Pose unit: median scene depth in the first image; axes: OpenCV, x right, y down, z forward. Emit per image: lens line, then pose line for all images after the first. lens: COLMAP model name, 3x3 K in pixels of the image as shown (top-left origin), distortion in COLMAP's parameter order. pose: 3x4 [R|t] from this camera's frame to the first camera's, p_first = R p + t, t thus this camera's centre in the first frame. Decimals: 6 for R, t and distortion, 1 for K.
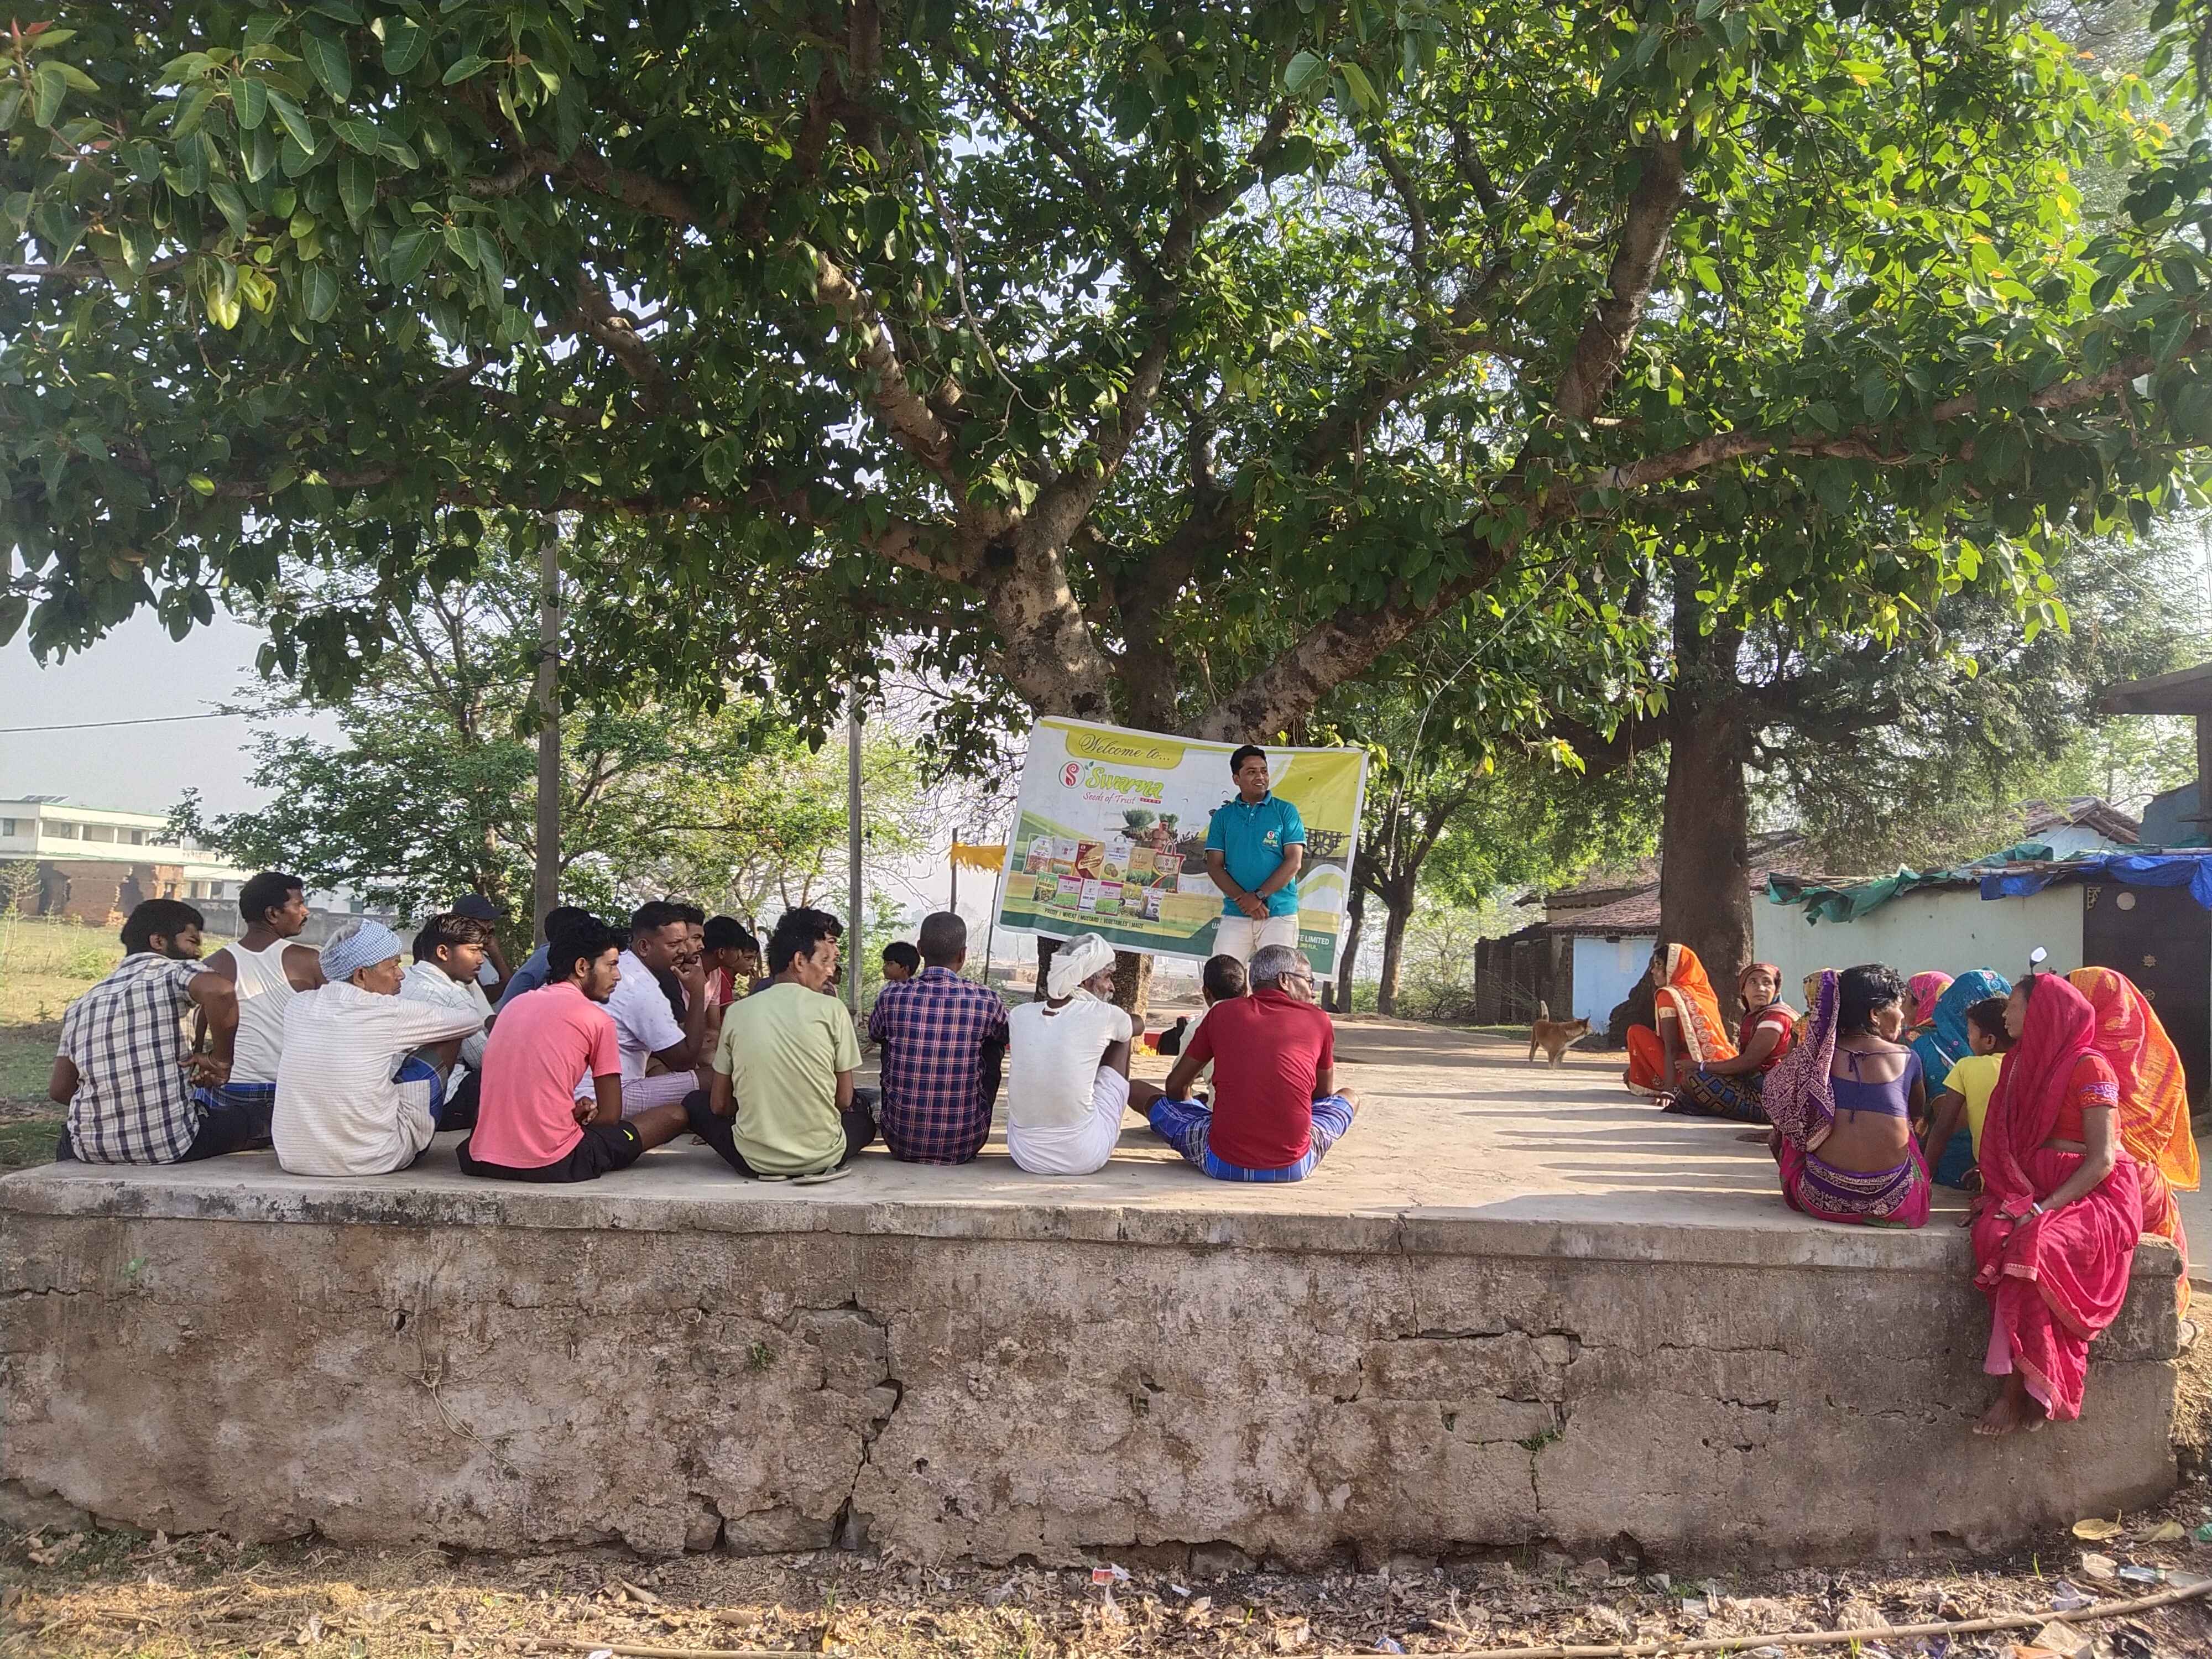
lens RADIAL K [[1652.4, 0, 1076.9], [0, 1652.4, 840.7], [0, 0, 1]] dist [0.125236, -0.212704]
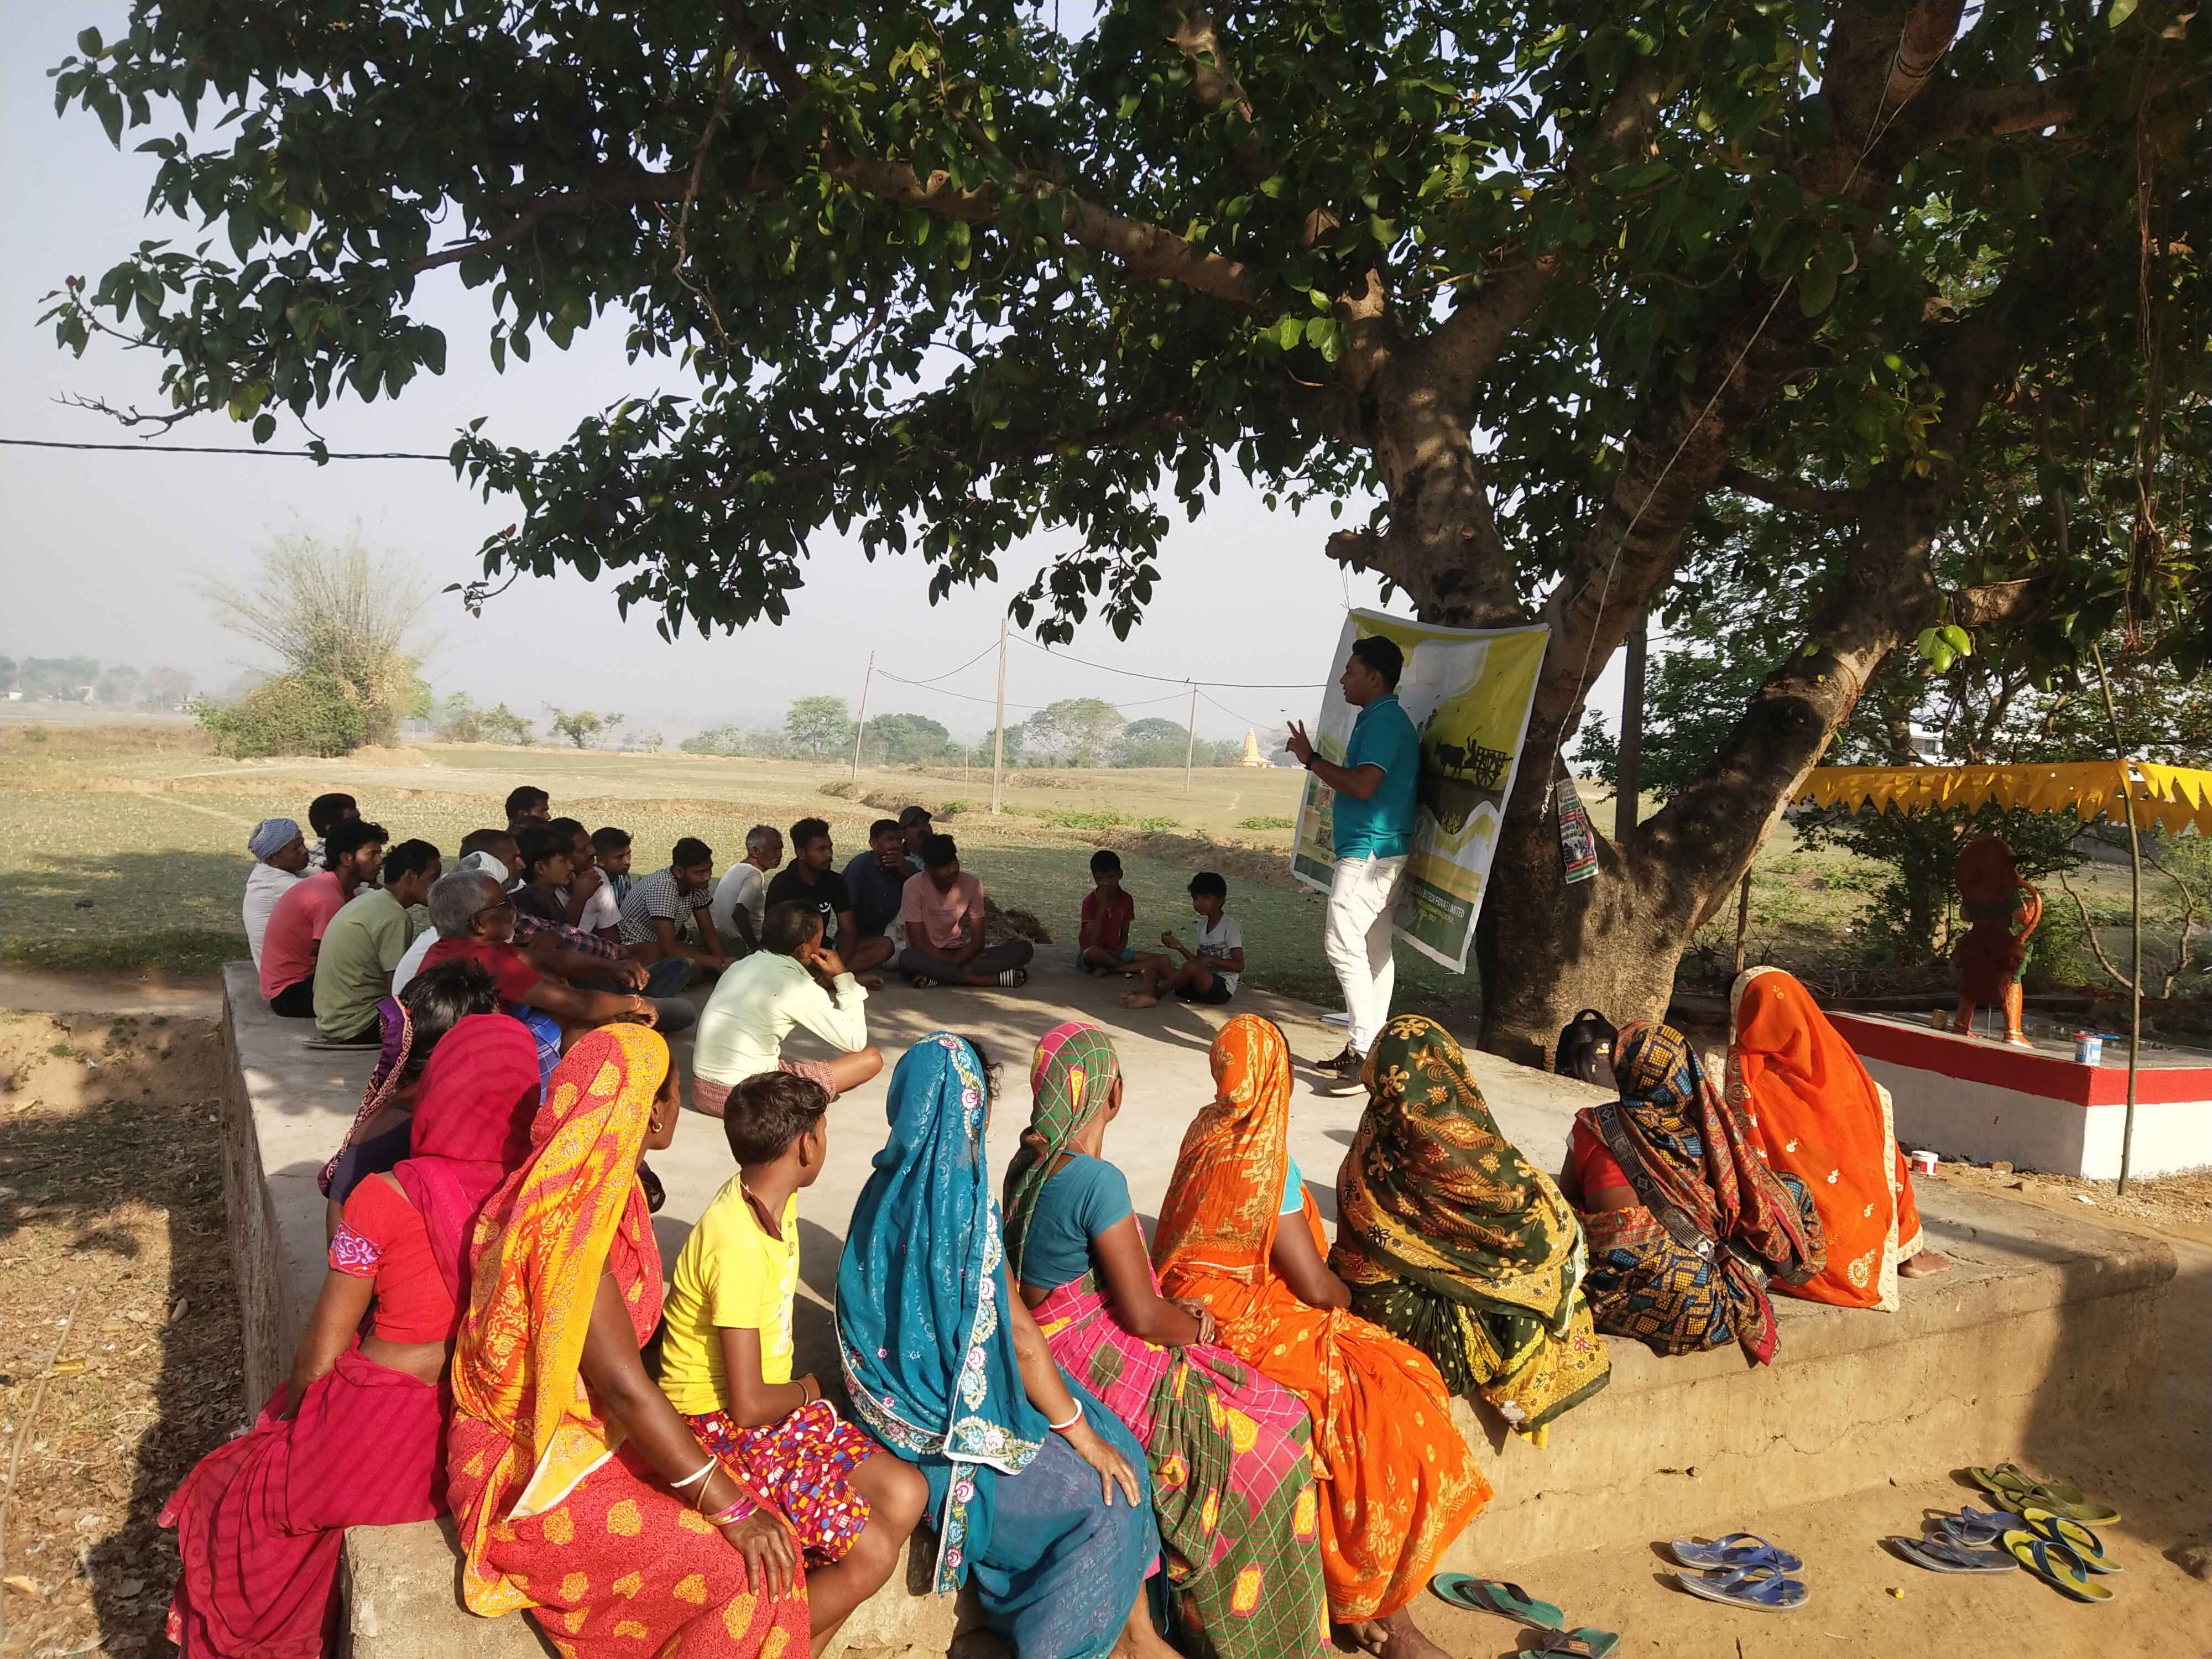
lens RADIAL K [[1652.4, 0, 1076.9], [0, 1652.4, 840.7], [0, 0, 1]] dist [0.125236, -0.212704]
pose [[0.452089, 0.042254, -0.890972, 0.670673], [0.000819, 0.998857, 0.047787, -0.001790], [0.891973, -0.022334, 0.451538, 0.537844]]
